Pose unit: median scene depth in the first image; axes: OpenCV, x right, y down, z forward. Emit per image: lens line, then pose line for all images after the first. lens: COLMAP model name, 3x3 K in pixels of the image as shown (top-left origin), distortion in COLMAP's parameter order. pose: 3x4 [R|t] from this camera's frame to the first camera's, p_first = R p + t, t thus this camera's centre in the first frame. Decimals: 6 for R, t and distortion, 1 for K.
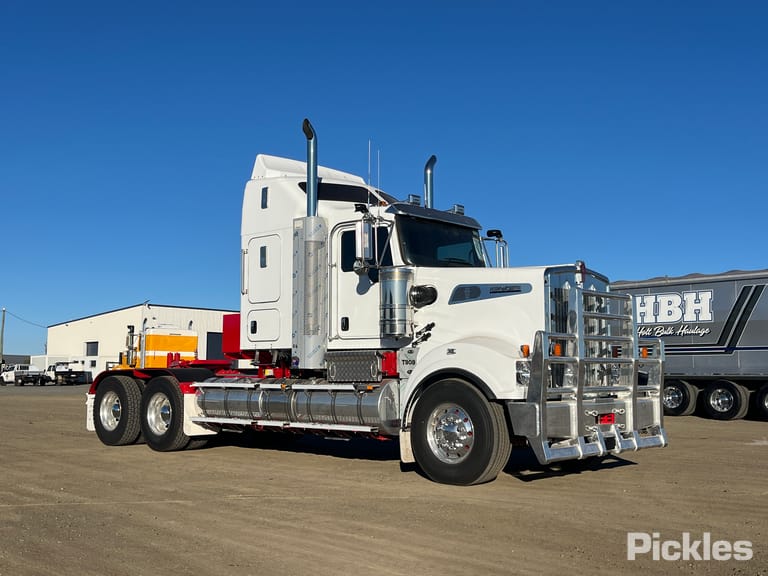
lens RADIAL K [[833.4, 0, 383.1], [0, 833.4, 294.1], [0, 0, 1]] dist [0.122615, 0.000000]
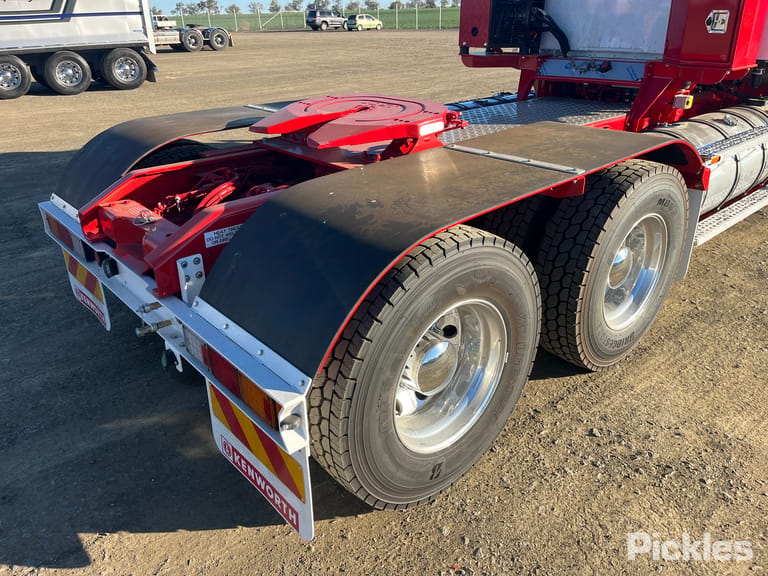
lens RADIAL K [[582.9, 0, 377.6], [0, 582.9, 284.8], [0, 0, 1]] dist [0.059739, -0.083695]
pose [[0.105452, -0.423543, 0.899717, -0.571582], [-0.071616, 0.899178, 0.431683, 0.056805], [-0.991842, -0.109956, 0.064487, 1.244799]]
